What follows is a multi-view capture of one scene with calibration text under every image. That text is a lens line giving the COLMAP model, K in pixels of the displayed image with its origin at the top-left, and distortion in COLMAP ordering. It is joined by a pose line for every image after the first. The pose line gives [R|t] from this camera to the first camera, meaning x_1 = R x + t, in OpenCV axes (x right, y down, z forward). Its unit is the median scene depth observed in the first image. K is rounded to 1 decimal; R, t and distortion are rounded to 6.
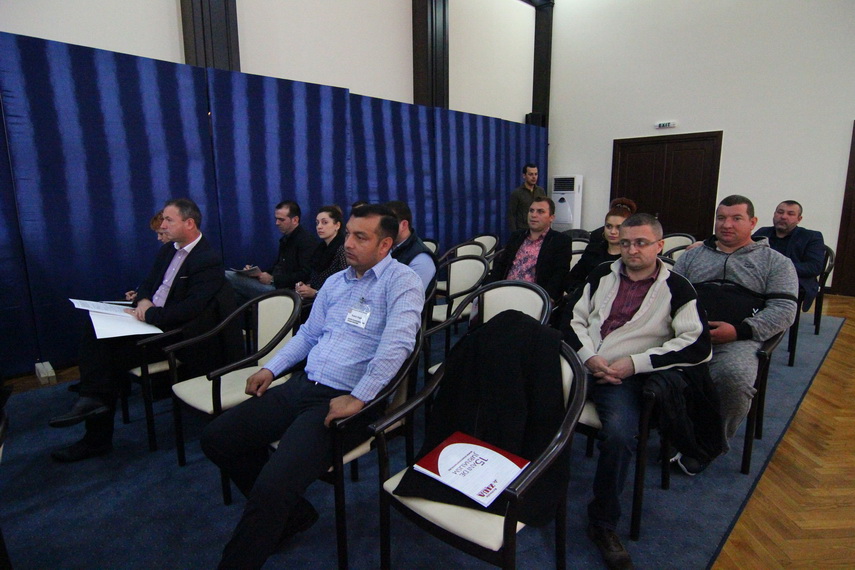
lens RADIAL K [[474.5, 0, 427.5], [0, 474.5, 285.0], [0, 0, 1]] dist [-0.003490, -0.001050]
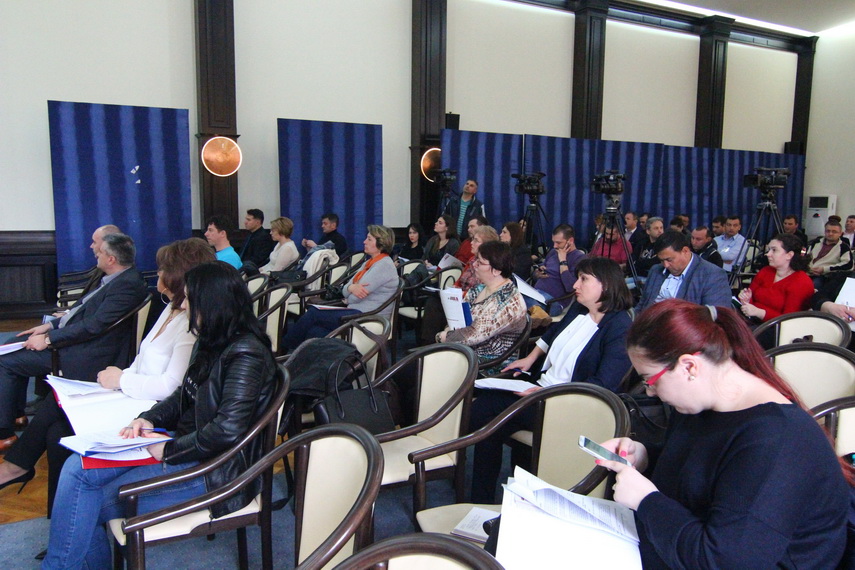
lens RADIAL K [[671.6, 0, 427.5], [0, 671.6, 285.0], [0, 0, 1]] dist [-0.001121, -0.003103]
pose [[0.961640, 0.049106, -0.269884, -0.349740], [-0.066609, 0.996202, -0.056075, 0.281881], [0.266105, 0.071901, 0.961259, -1.583303]]
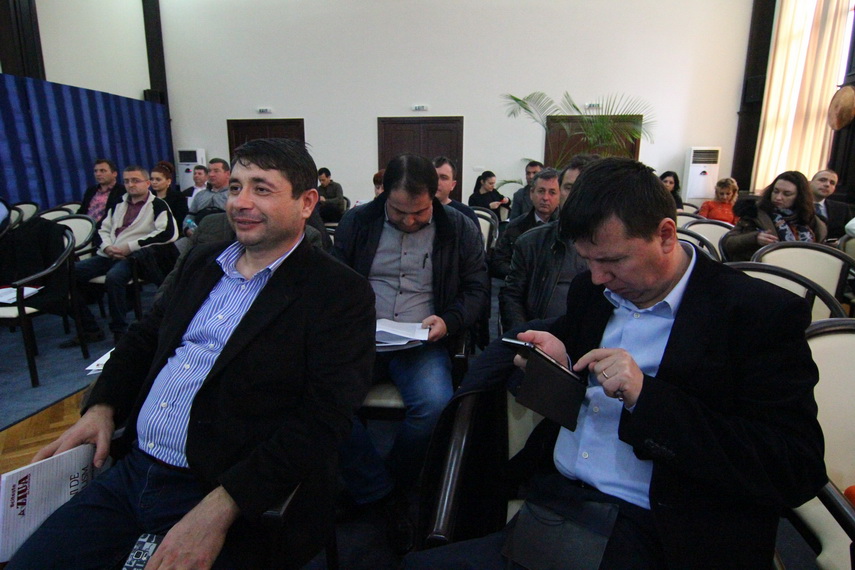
lens RADIAL K [[474.5, 0, 427.5], [0, 474.5, 285.0], [0, 0, 1]] dist [-0.003490, -0.001050]
pose [[0.817157, -0.130674, 0.561409, 0.139202], [0.105894, 0.991420, 0.076629, 0.126710], [-0.566605, -0.003168, 0.823983, -0.501334]]
